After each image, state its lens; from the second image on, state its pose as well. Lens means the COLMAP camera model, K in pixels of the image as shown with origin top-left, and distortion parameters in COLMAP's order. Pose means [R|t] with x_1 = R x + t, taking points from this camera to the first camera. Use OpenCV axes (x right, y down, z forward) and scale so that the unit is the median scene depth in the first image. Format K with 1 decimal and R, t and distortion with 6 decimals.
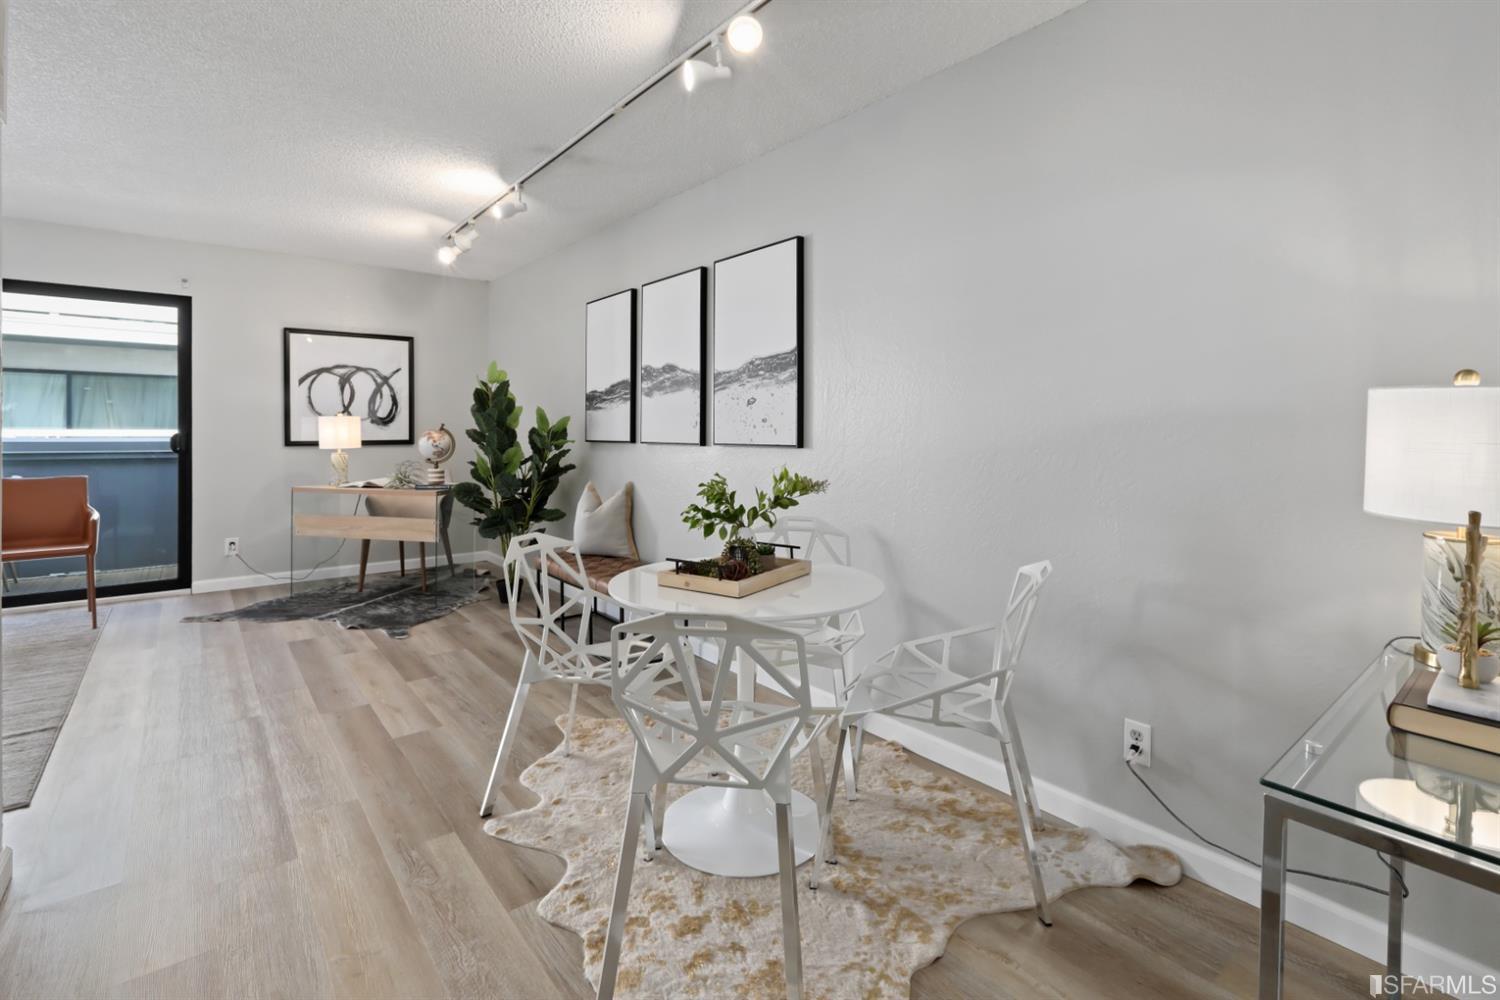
lens RADIAL K [[703.6, 0, 749.1], [0, 703.6, 436.7], [0, 0, 1]] dist [0.016658, 0.000317]
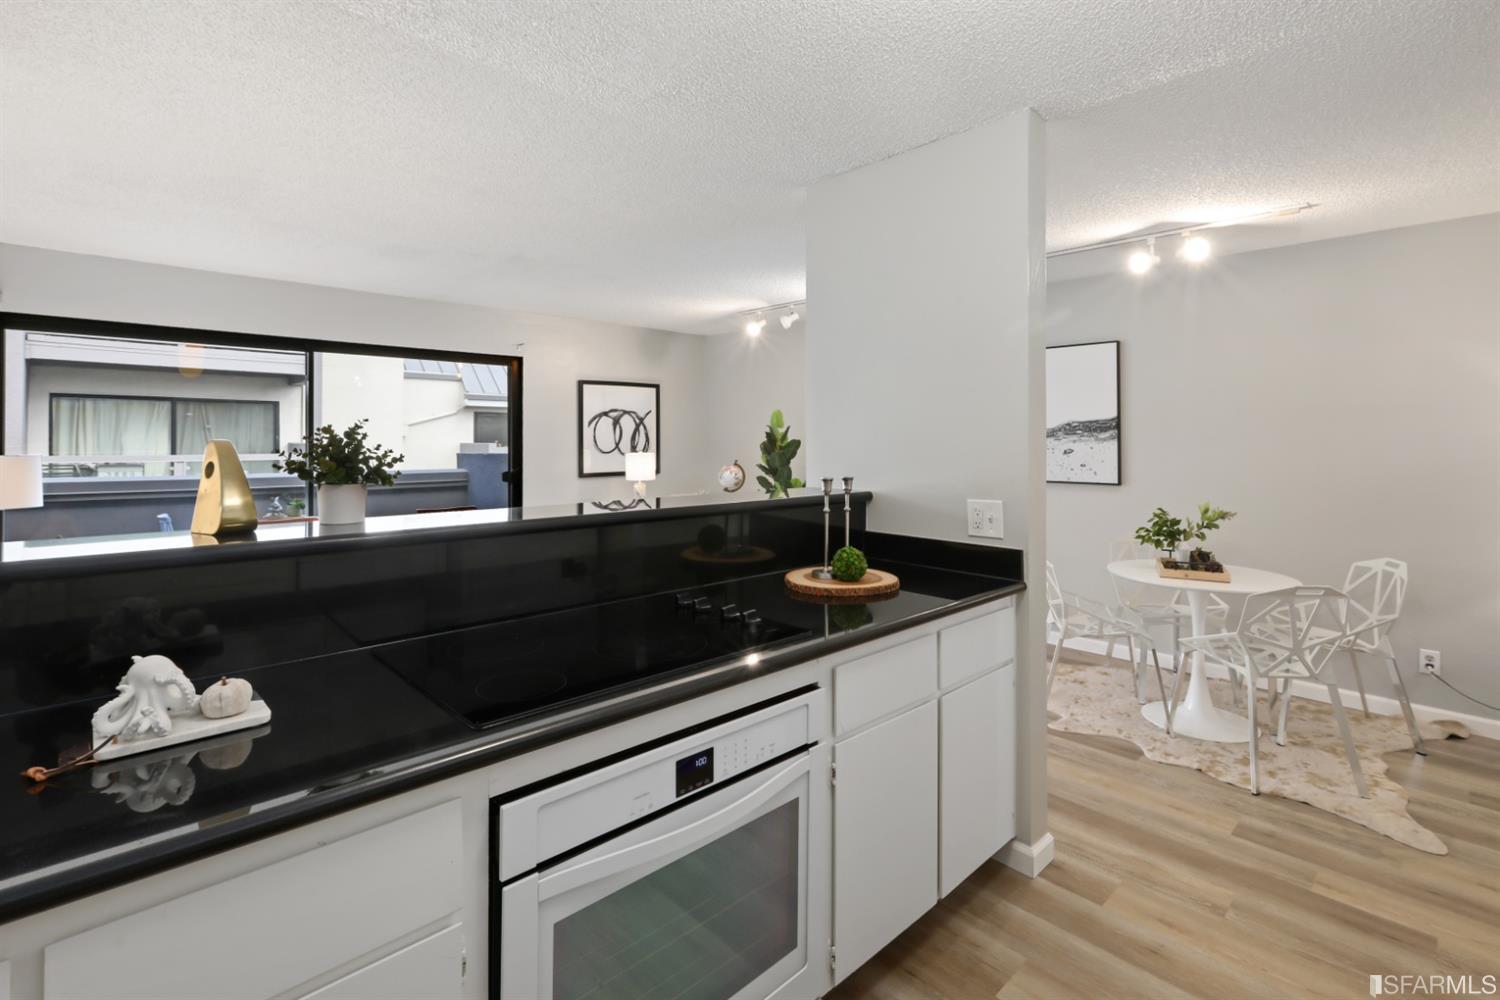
lens RADIAL K [[703.6, 0, 749.1], [0, 703.6, 436.7], [0, 0, 1]] dist [0.016658, 0.000317]
pose [[0.995738, -0.003248, 0.092169, -0.580681], [0.004371, 0.999919, -0.011987, -0.049557], [-0.092122, 0.012338, 0.995671, -0.273319]]
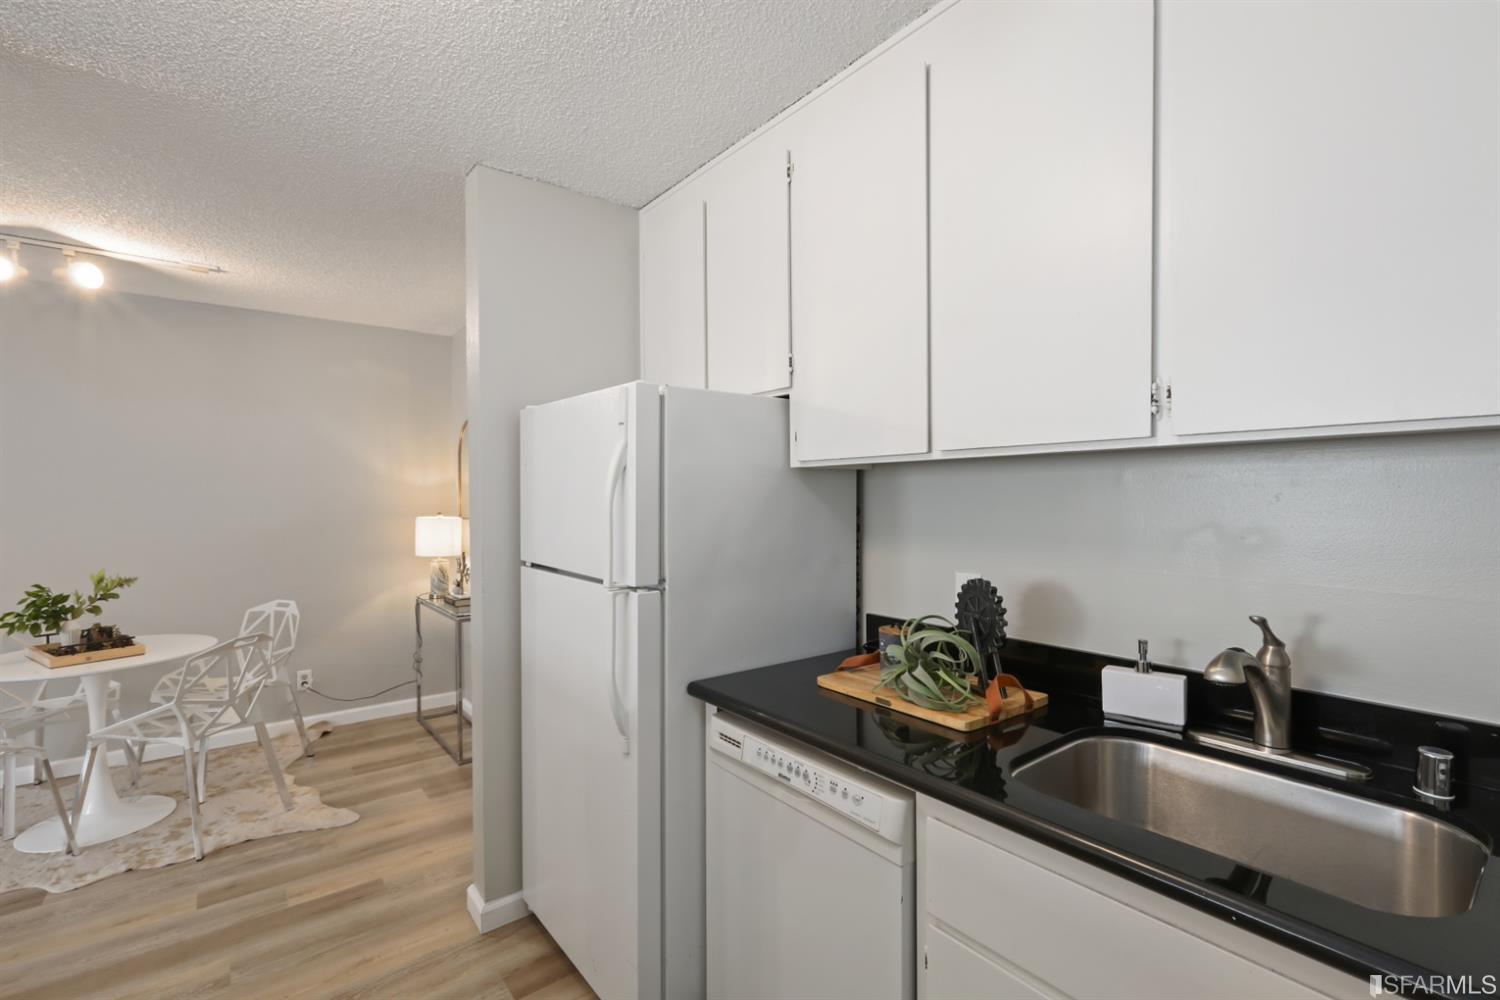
lens RADIAL K [[677.7, 0, 777.2], [0, 677.7, 502.5], [0, 0, 1]] dist [0.002589, 0.000352]
pose [[0.000873, -0.020465, 0.999790, -0.661760], [0.016410, 0.999656, 0.020448, -0.052375], [-0.999865, 0.016389, 0.001208, -0.187902]]
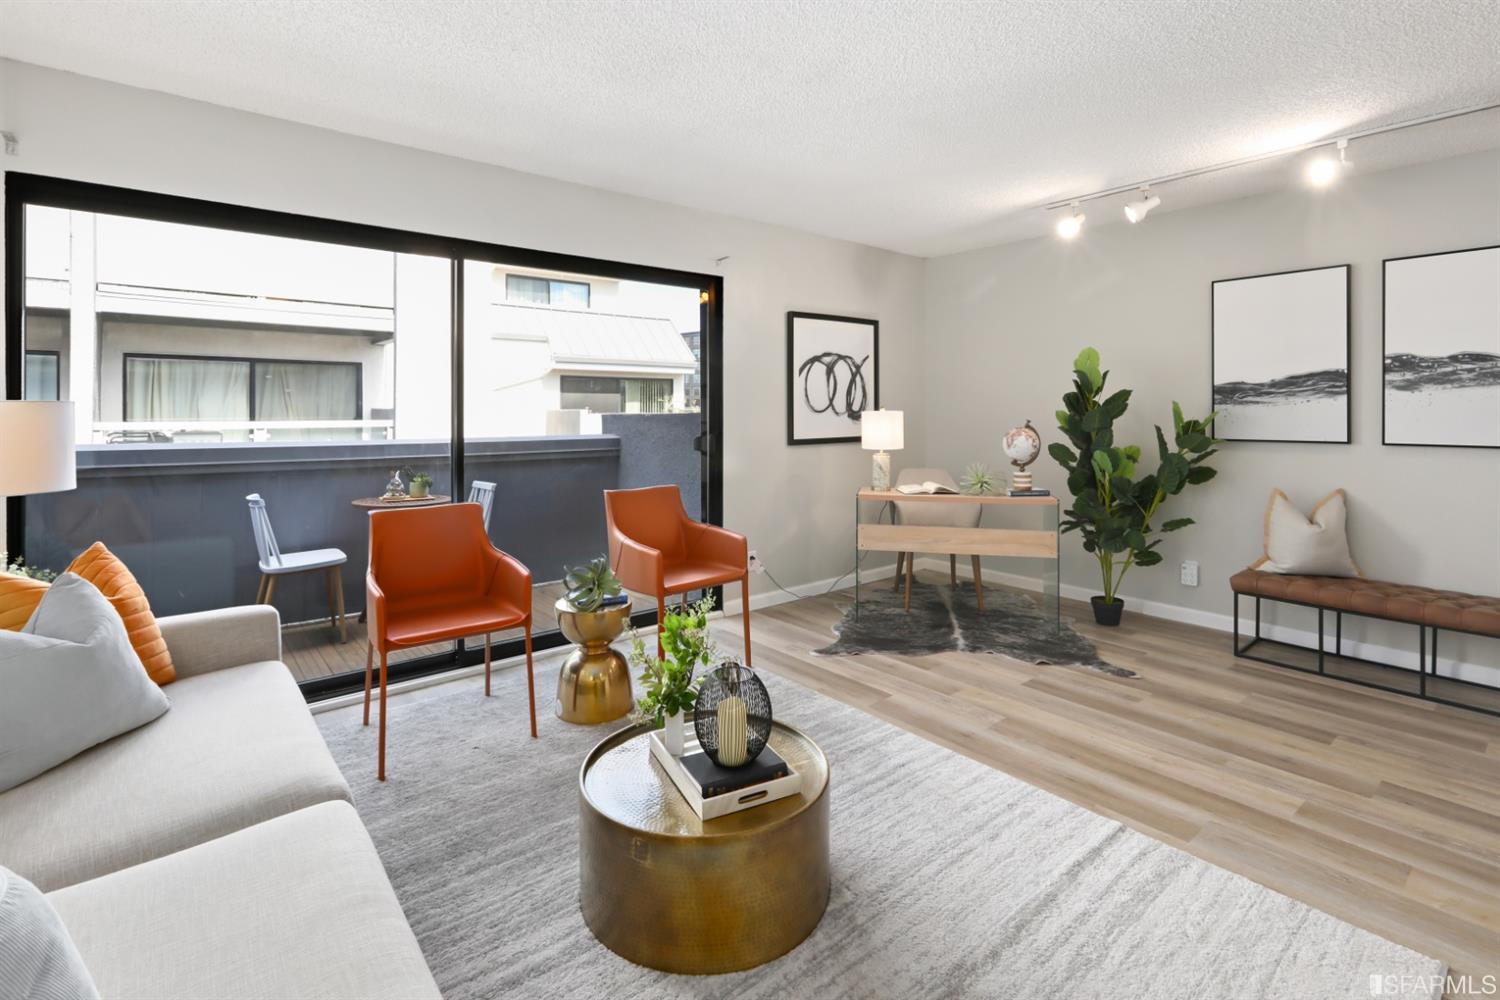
lens RADIAL K [[712.0, 0, 752.6], [0, 712.0, 407.4], [0, 0, 1]] dist [0.010820, 0.000462]
pose [[0.999552, -0.005766, 0.029375, -0.883818], [0.006135, 0.999903, -0.012489, -0.028064], [-0.029300, 0.012663, 0.999490, 0.140230]]
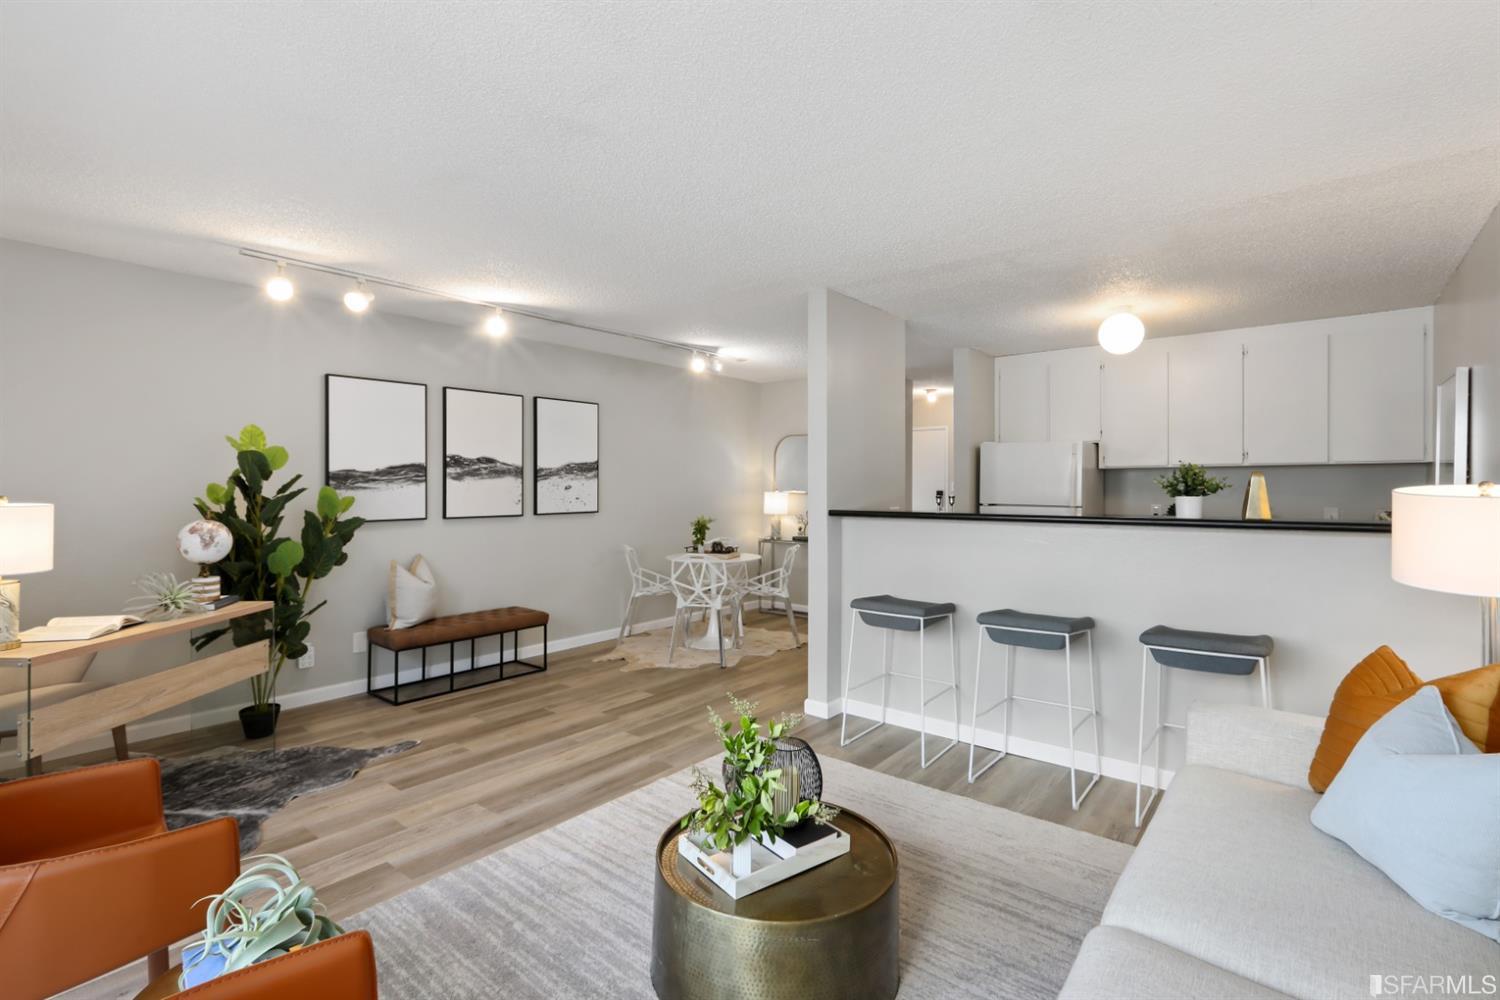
lens RADIAL K [[686.0, 0, 750.0], [0, 686.0, 500.0], [0, 0, 1]] dist [-0.000216, 0.000180]
pose [[-0.210449, -0.026635, 0.977242, -1.315185], [0.006902, 0.999563, 0.028730, -0.049012], [-0.977580, 0.012791, -0.210173, 0.690677]]
